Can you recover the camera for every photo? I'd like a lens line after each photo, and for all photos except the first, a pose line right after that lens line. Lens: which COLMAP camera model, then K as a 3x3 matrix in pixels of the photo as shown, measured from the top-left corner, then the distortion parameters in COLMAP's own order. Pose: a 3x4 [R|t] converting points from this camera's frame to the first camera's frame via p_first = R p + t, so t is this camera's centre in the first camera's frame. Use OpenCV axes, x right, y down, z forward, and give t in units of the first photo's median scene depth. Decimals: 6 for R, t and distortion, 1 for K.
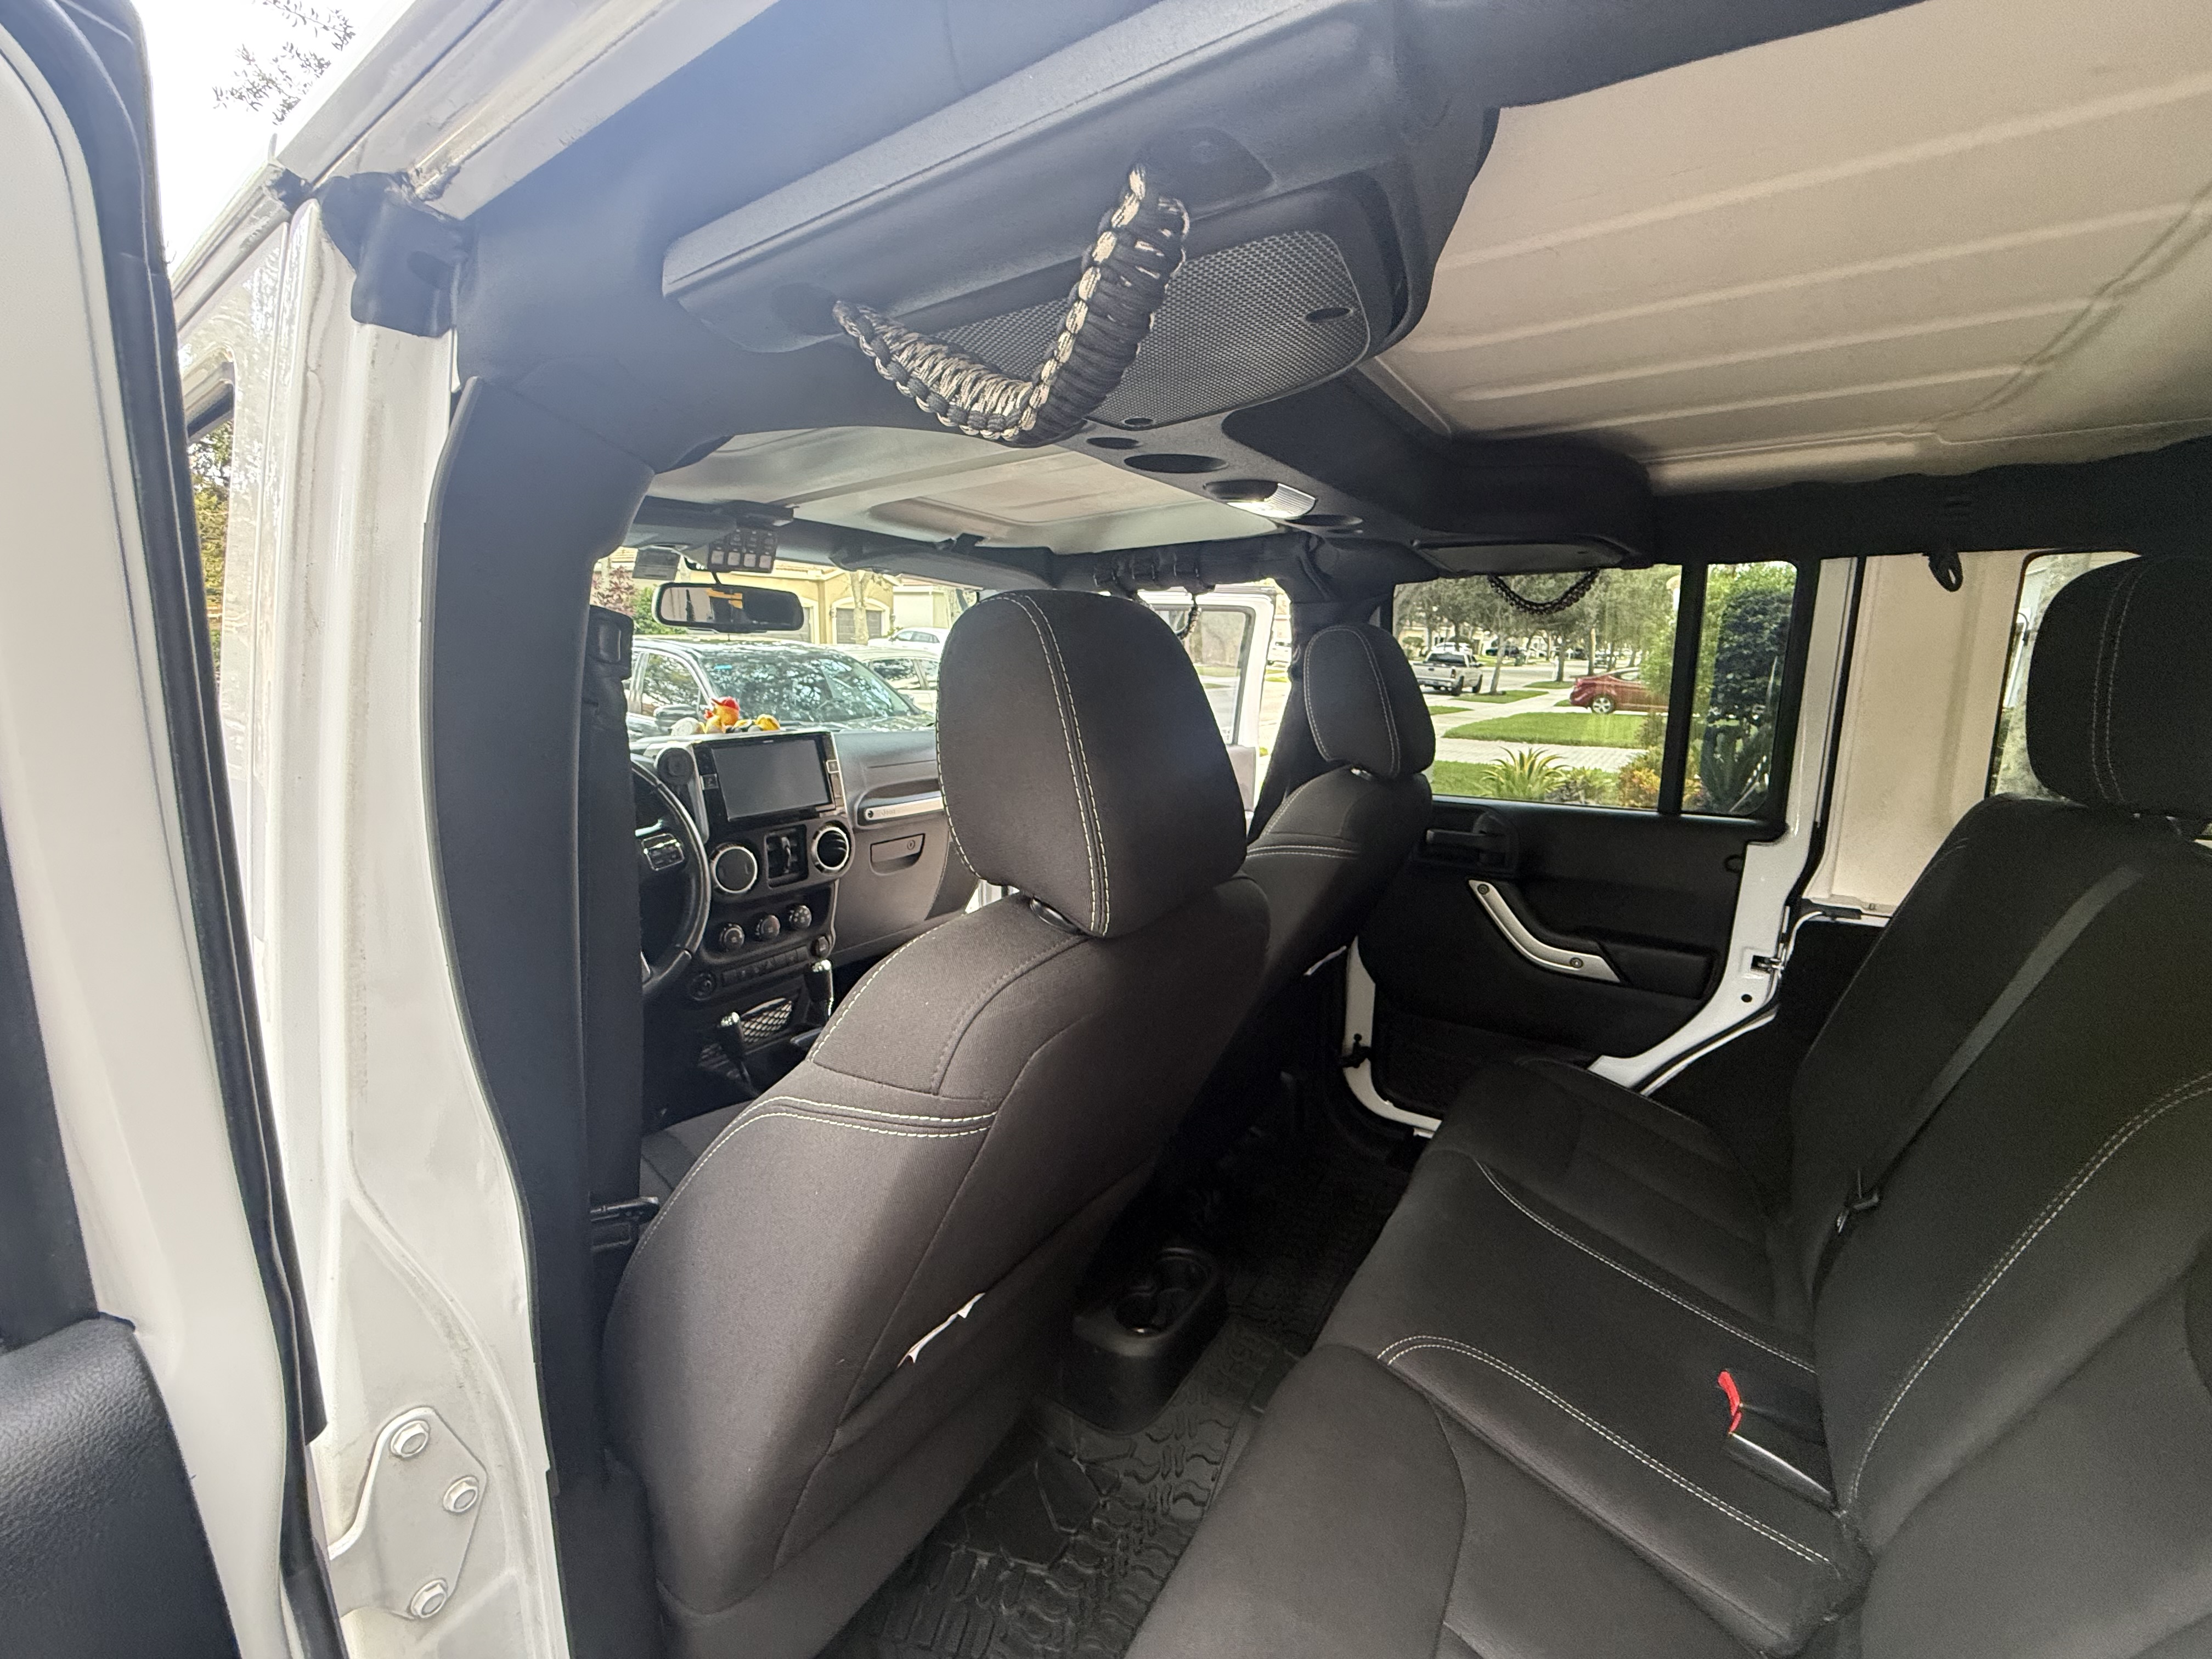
lens RADIAL K [[888.8, 0, 1101.3], [0, 888.8, 829.2], [0, 0, 1]] dist [0.003338, 0.000589]
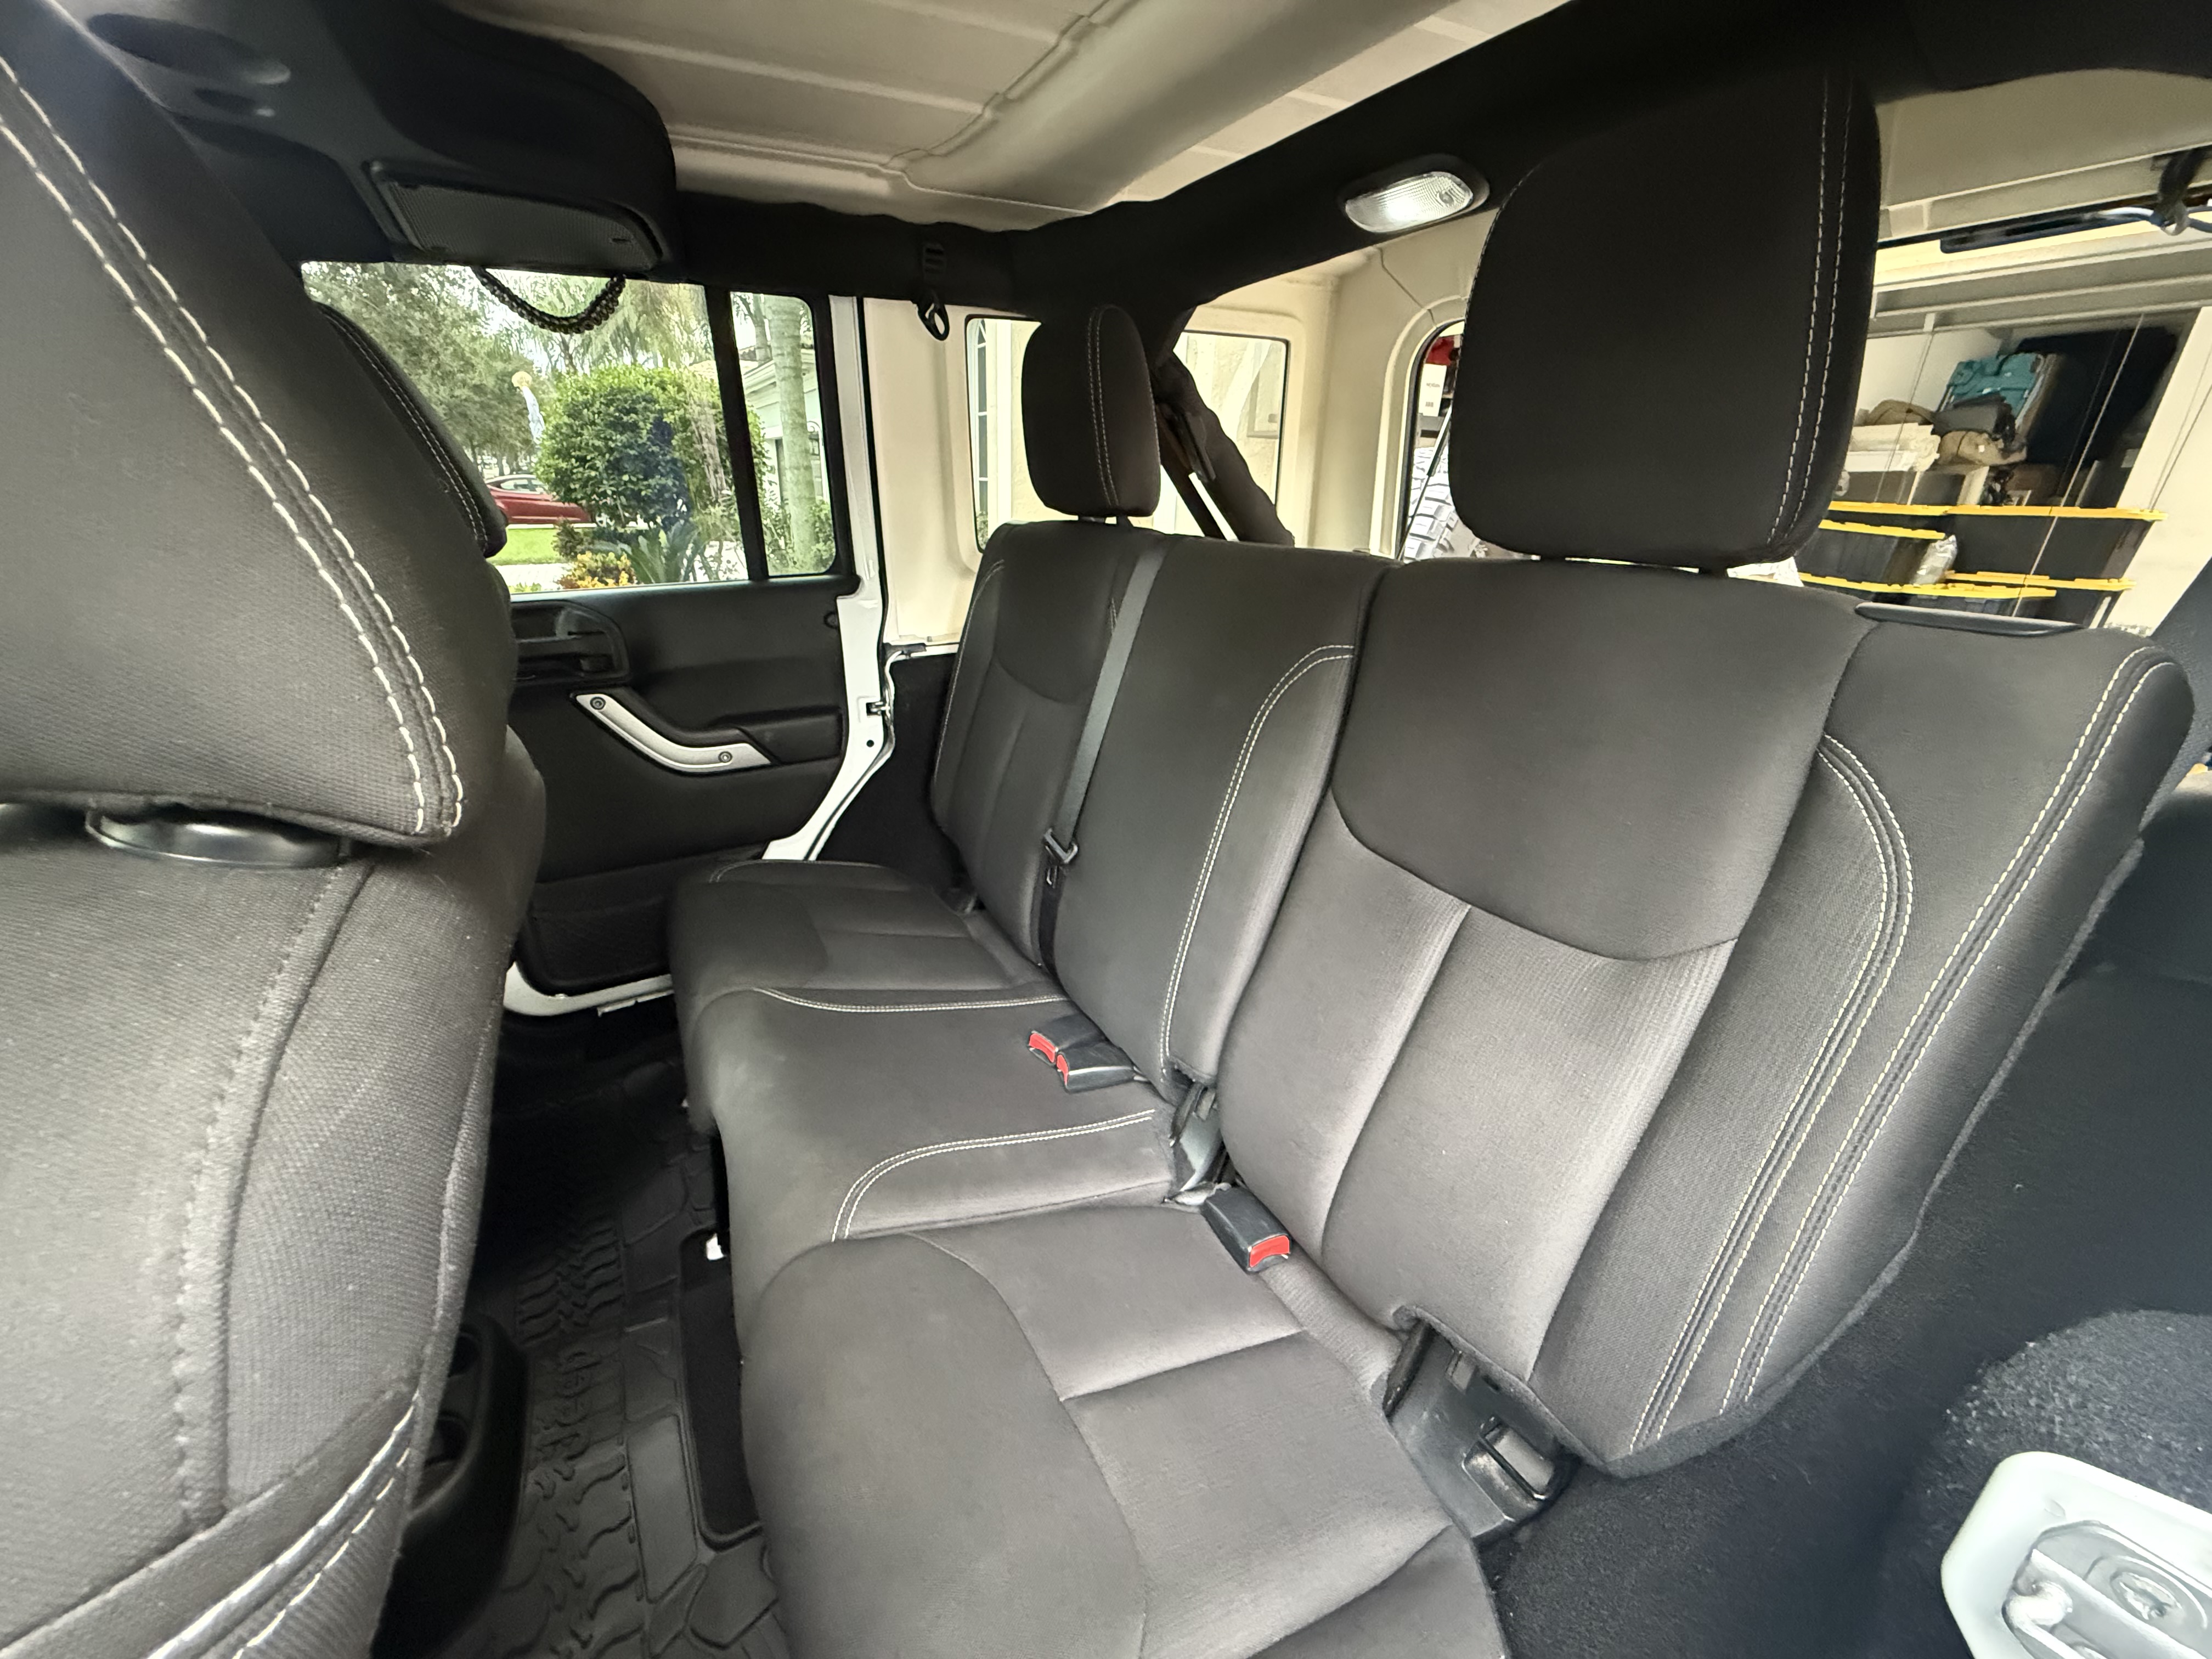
lens RADIAL K [[888.8, 0, 1101.3], [0, 888.8, 829.2], [0, 0, 1]] dist [0.003338, 0.000589]
pose [[0.458314, -0.337860, 0.822070, -0.078977], [0.172571, 0.941156, 0.290593, 0.021023], [-0.871876, 0.008683, 0.489650, 0.223609]]
